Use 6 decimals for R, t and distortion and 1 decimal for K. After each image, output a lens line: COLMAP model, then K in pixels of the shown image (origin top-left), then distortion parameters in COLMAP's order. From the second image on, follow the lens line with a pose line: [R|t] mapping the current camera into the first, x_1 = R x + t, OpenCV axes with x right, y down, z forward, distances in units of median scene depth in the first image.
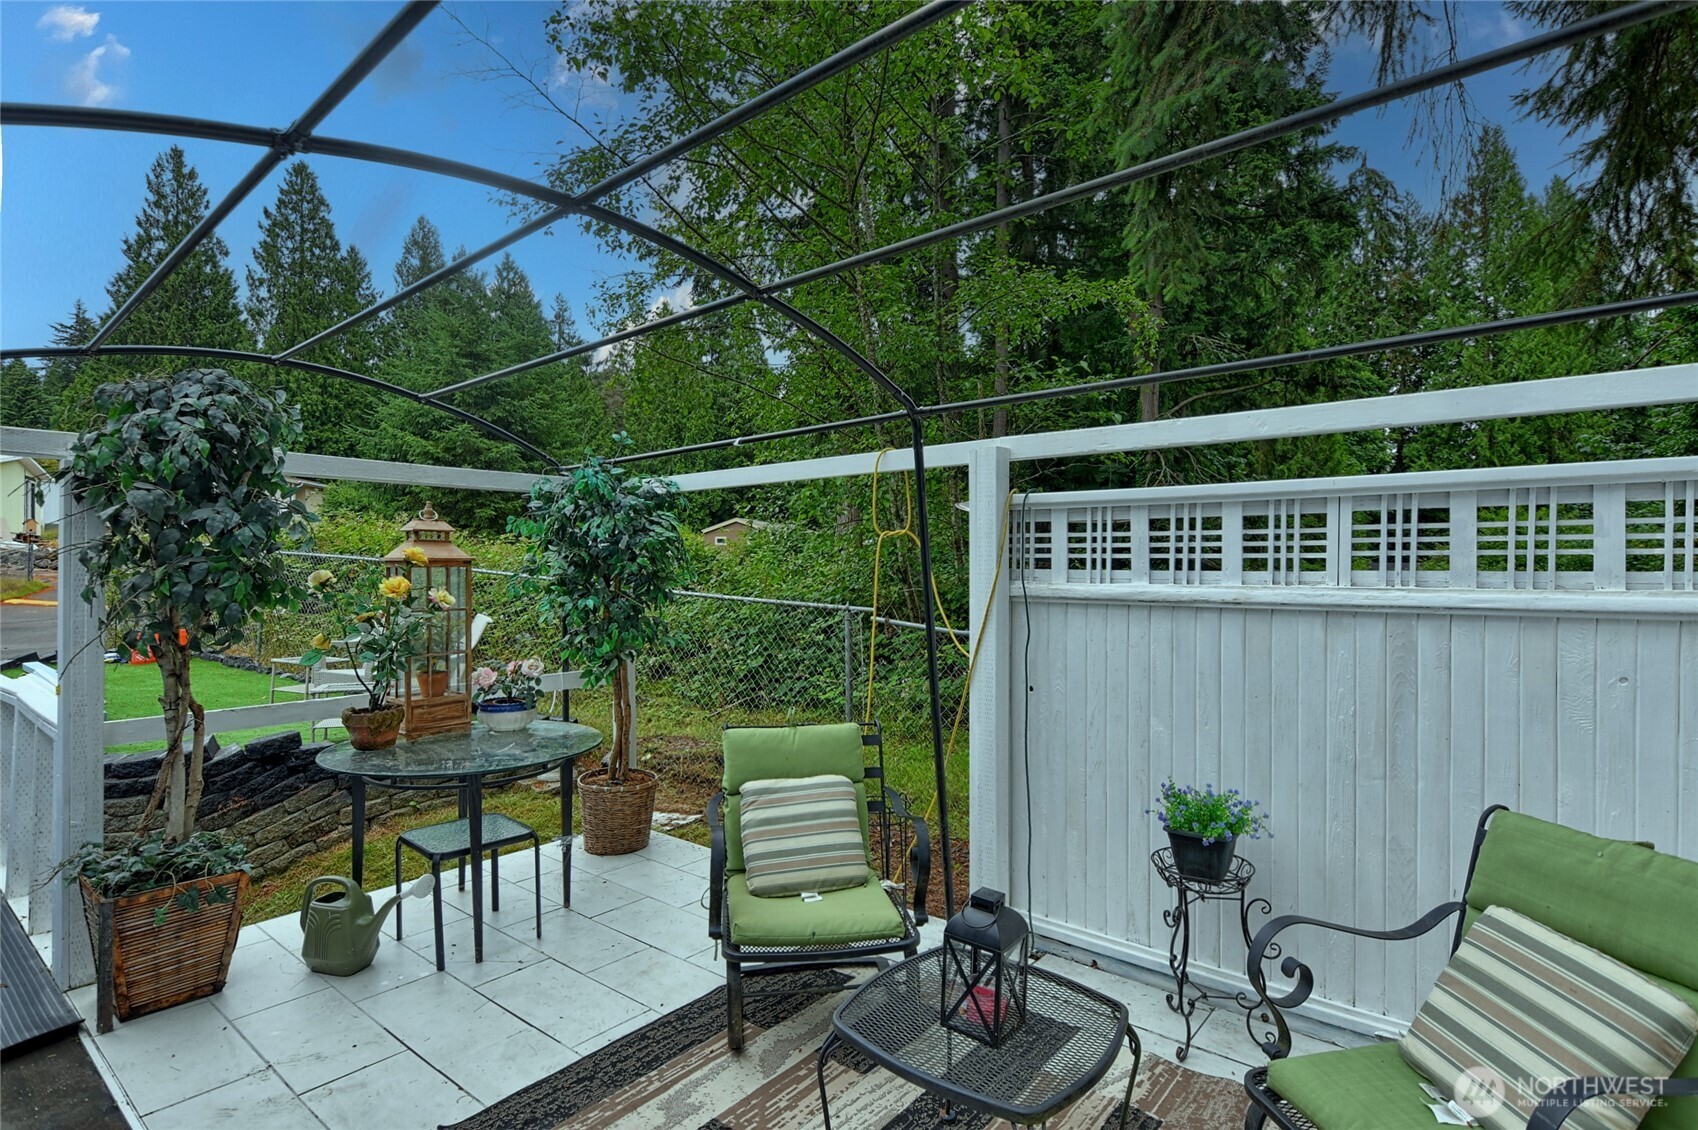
lens RADIAL K [[865.2, 0, 853.3], [0, 865.2, 567.3], [0, 0, 1]] dist [-0.000433, 0.000177]
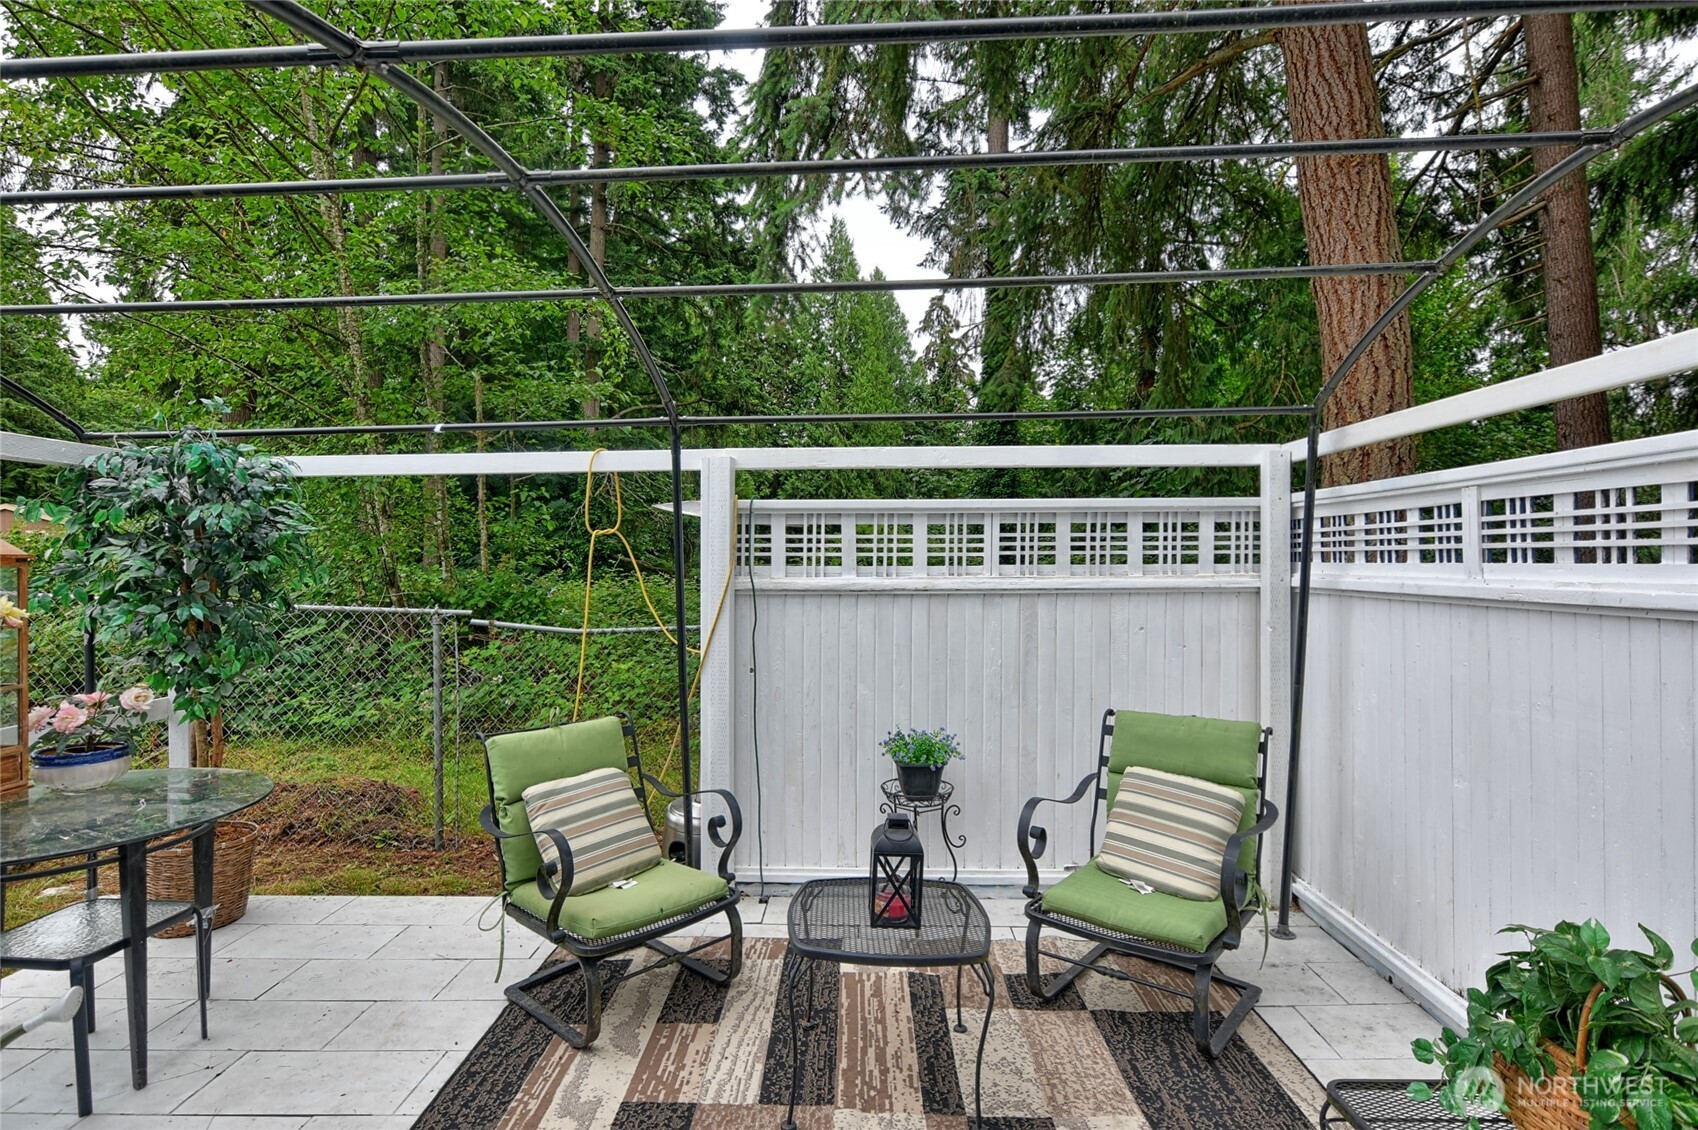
lens RADIAL K [[865.2, 0, 852.0], [0, 865.2, 565.8], [0, 0, 1]] dist [-0.000433, 0.000177]
pose [[0.787041, -0.003406, 0.616892, -0.430543], [0.006600, 0.999974, -0.002900, 0.006972], [-0.616866, 0.006354, 0.787043, 0.019432]]
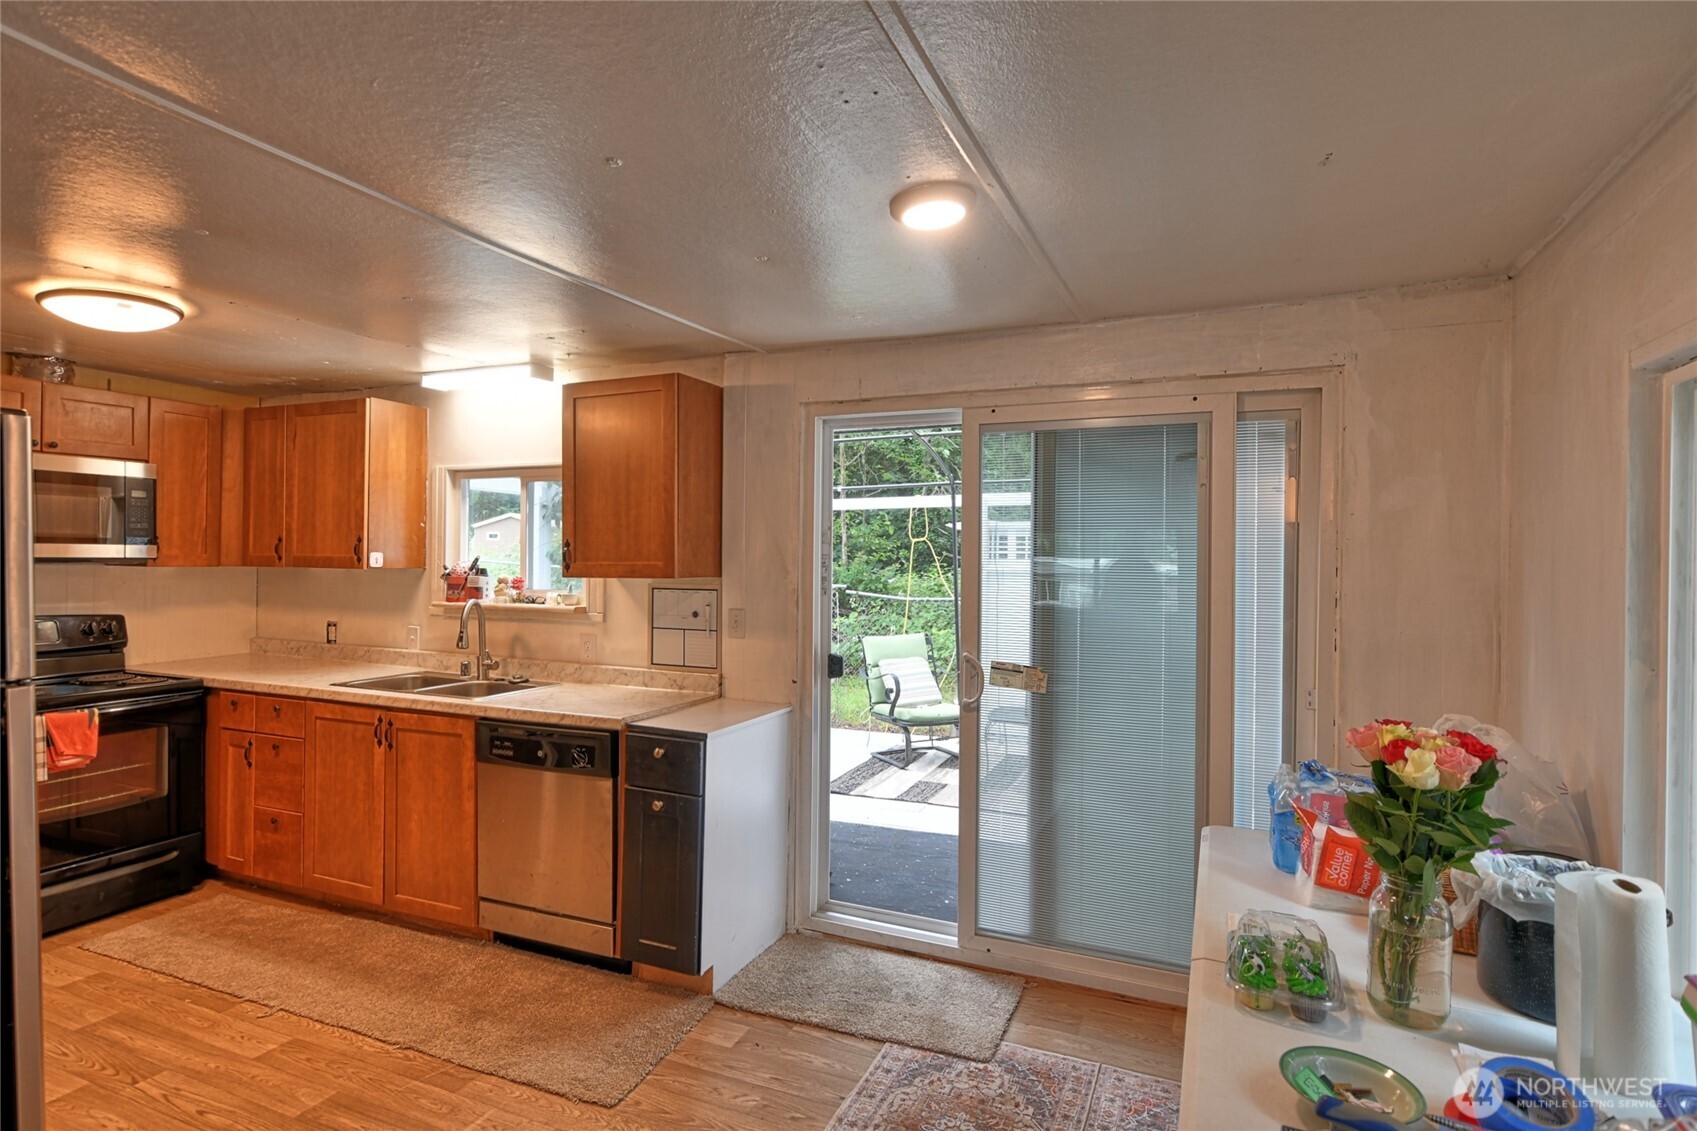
lens RADIAL K [[864.7, 0, 849.9], [0, 864.7, 563.5], [0, 0, 1]] dist [-0.000433, 0.000177]
pose [[0.959973, 0.012908, 0.279795, -0.793162], [-0.012235, 0.999917, -0.004153, 0.030186], [-0.279825, 0.000563, 0.960051, -1.019015]]
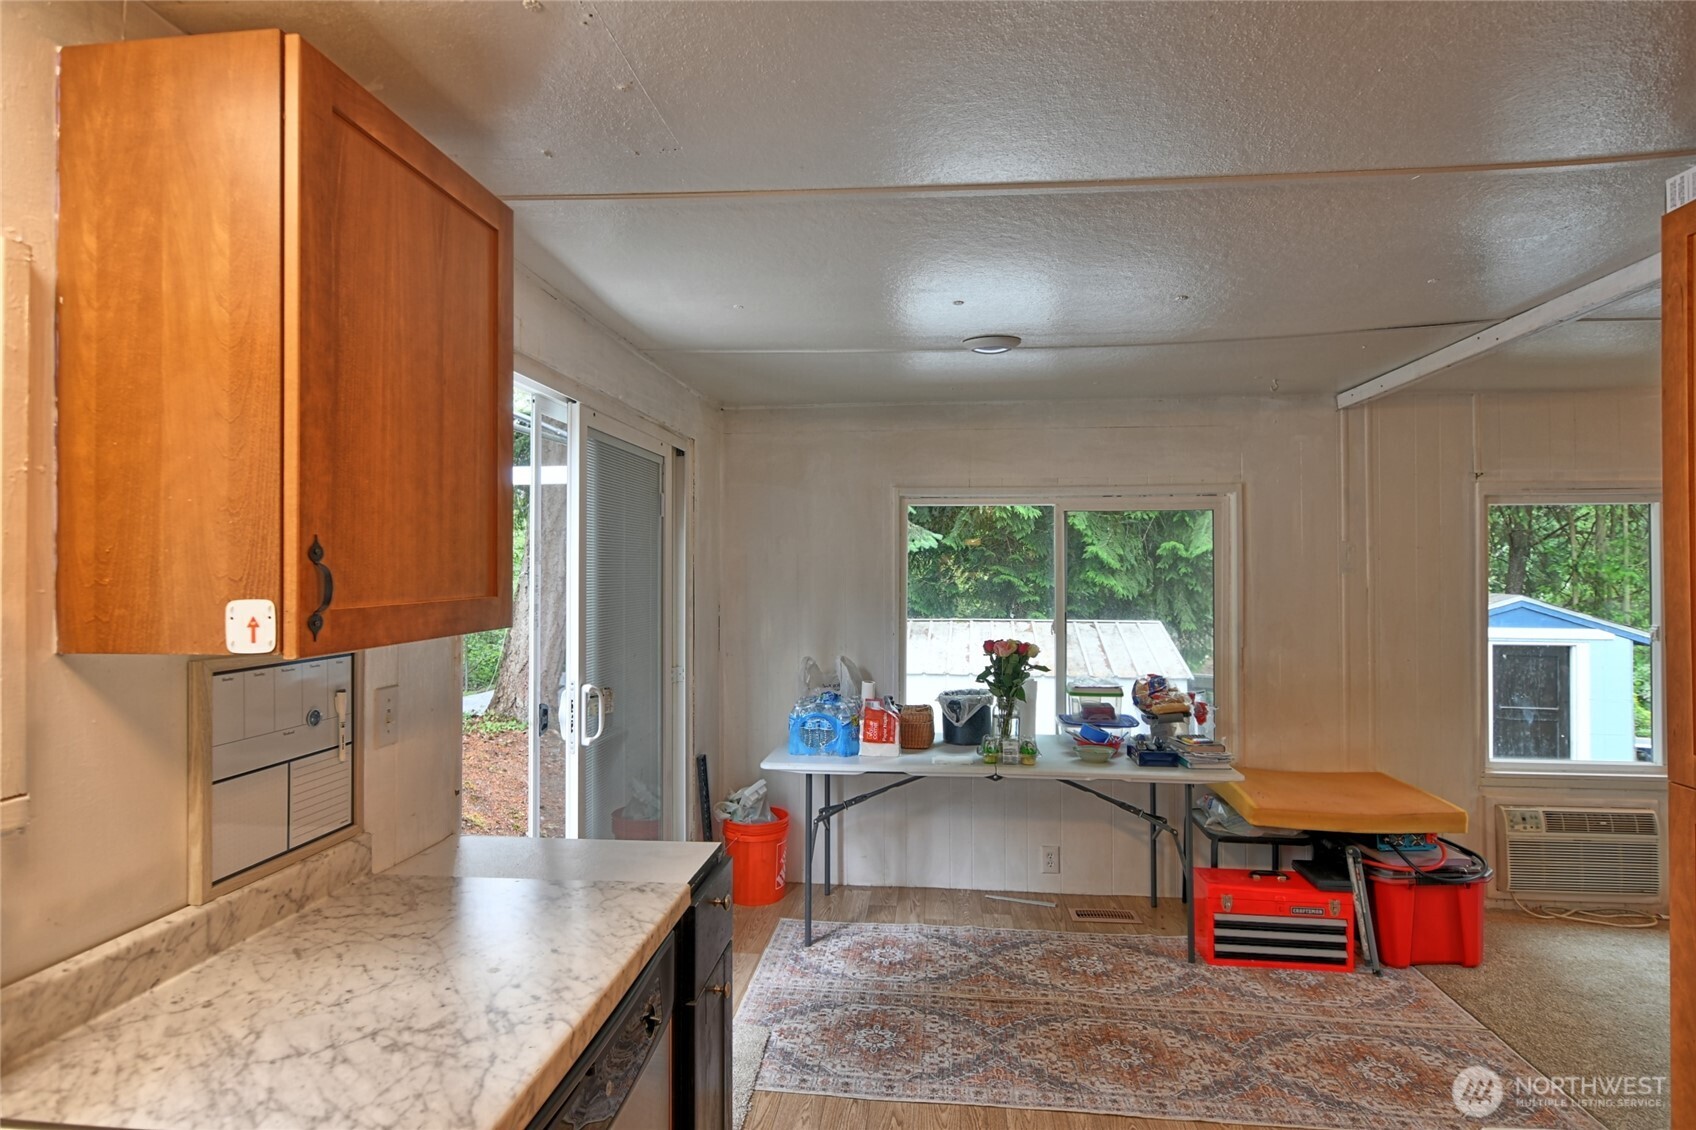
lens RADIAL K [[864.2, 0, 846.4], [0, 864.2, 558.9], [0, 0, 1]] dist [-0.000433, 0.000177]
pose [[-0.546507, 0.017703, 0.837267, -1.256329], [0.011471, 0.999841, -0.013652, 0.015179], [-0.837376, 0.002144, -0.546623, 0.185420]]
